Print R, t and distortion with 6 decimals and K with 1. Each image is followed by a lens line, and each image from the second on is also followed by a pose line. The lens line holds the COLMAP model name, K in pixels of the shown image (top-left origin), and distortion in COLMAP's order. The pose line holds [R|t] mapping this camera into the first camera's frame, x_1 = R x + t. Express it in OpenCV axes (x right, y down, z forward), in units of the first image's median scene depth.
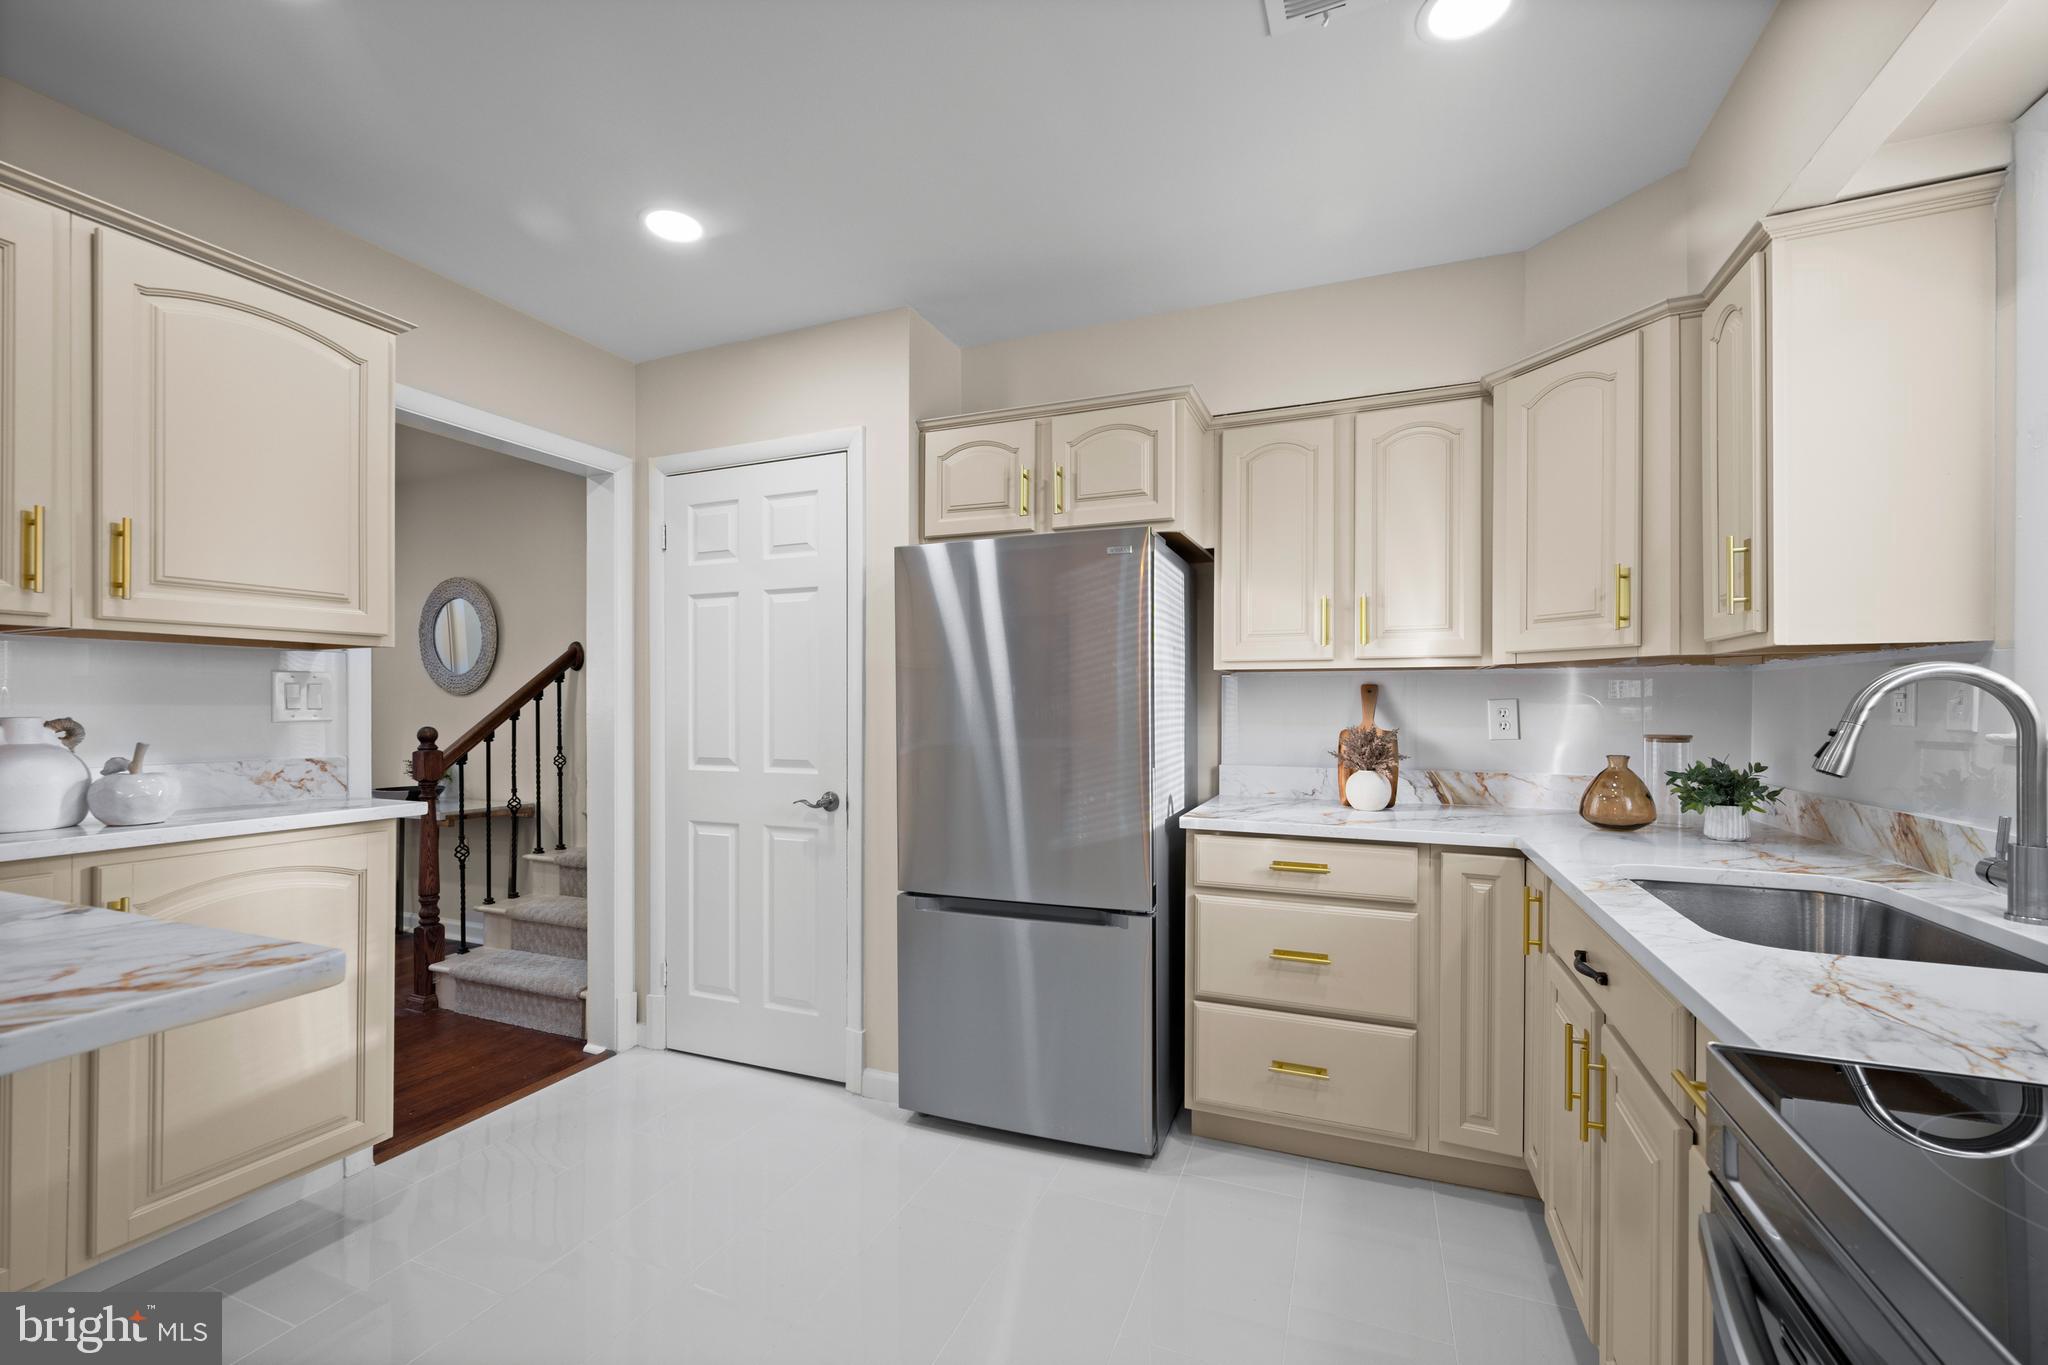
lens RADIAL K [[838.5, 0, 1032.4], [0, 838.5, 705.4], [0, 0, 1]] dist [0.000663, -0.000153]
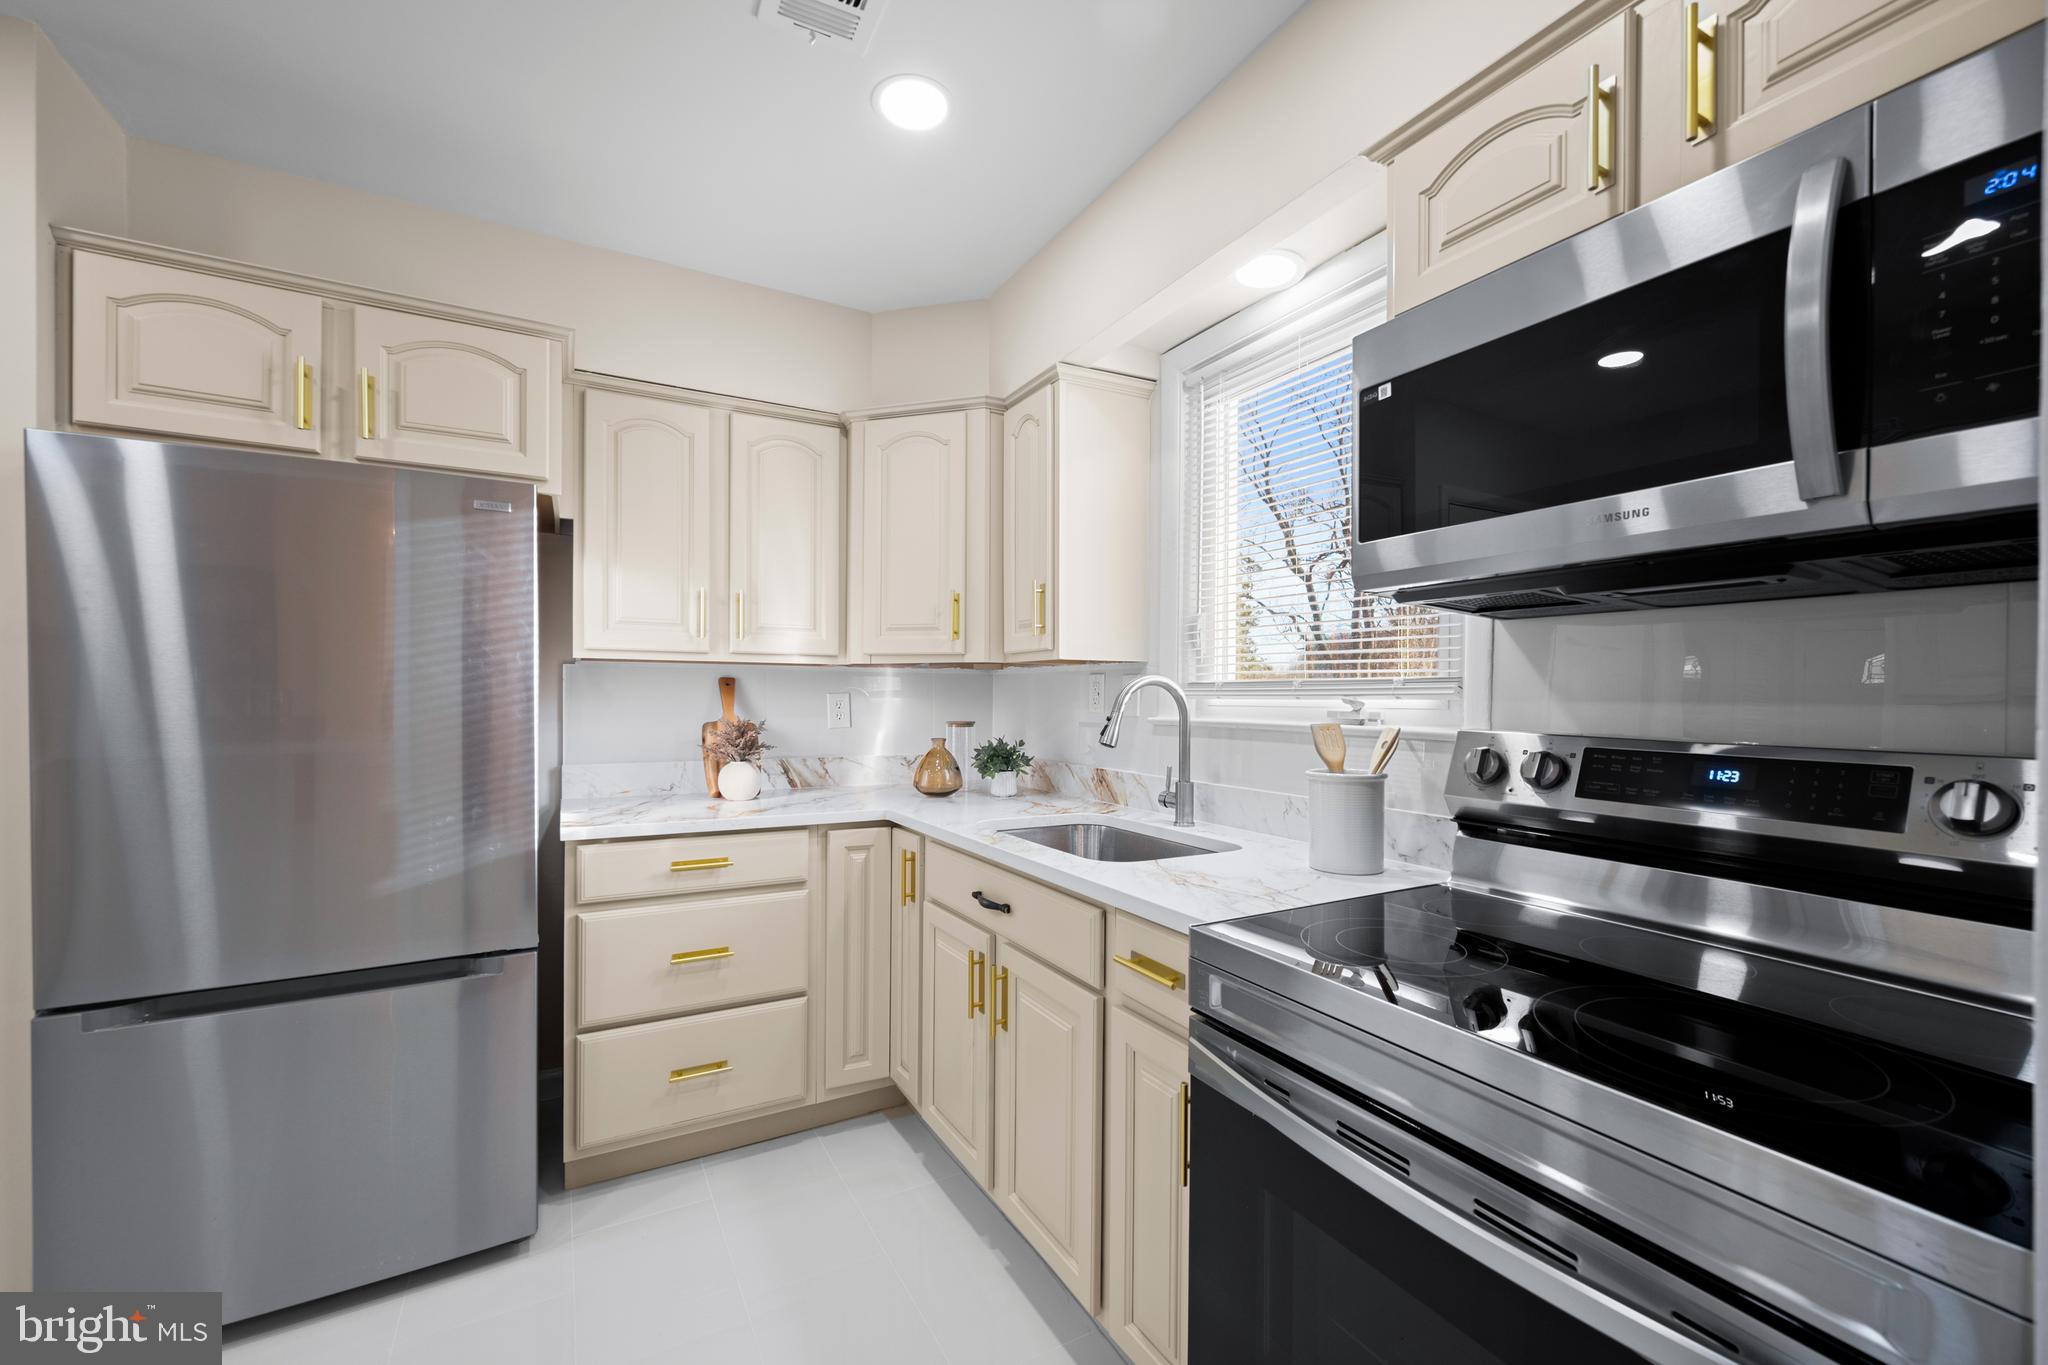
lens RADIAL K [[827.1, 0, 1020.3], [0, 827.1, 702.3], [0, 0, 1]] dist [-0.000351, -0.000214]
pose [[0.630781, -0.002889, 0.775956, -0.195592], [-0.004220, 0.999966, 0.007153, -0.004440], [-0.775949, -0.007787, 0.630747, 0.104566]]
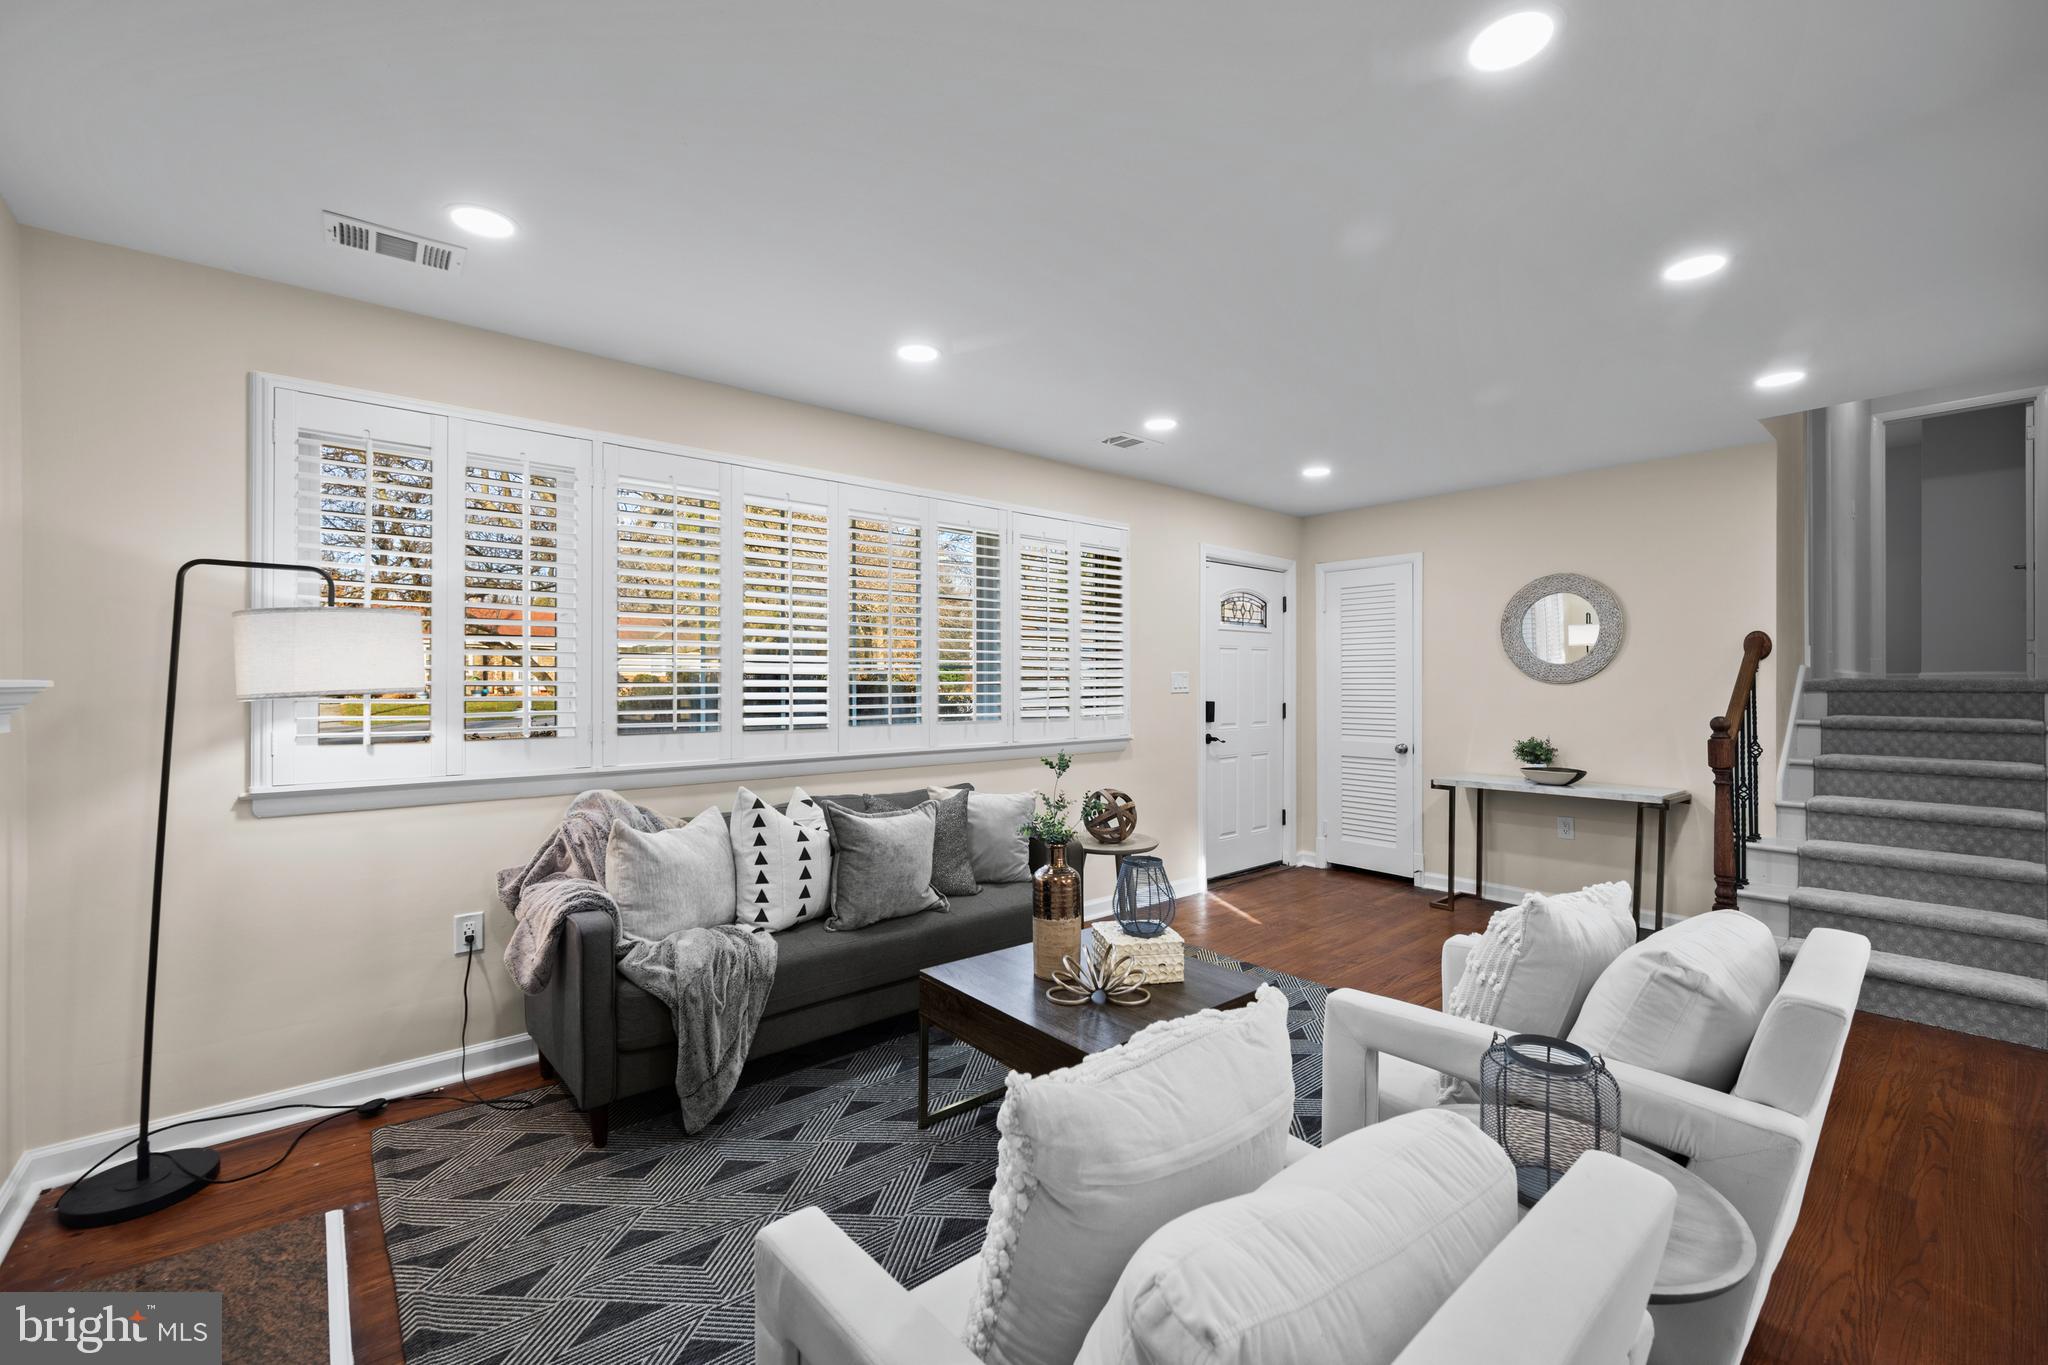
lens RADIAL K [[848.5, 0, 1024.0], [0, 848.5, 682.5], [0, 0, 1]] dist [0.002014, -0.000035]
pose [[0.889289, 0.000765, -0.457346, -1.628291], [-0.000029, 0.999999, 0.001615, -0.031891], [0.457347, -0.001423, 0.889287, -0.574651]]
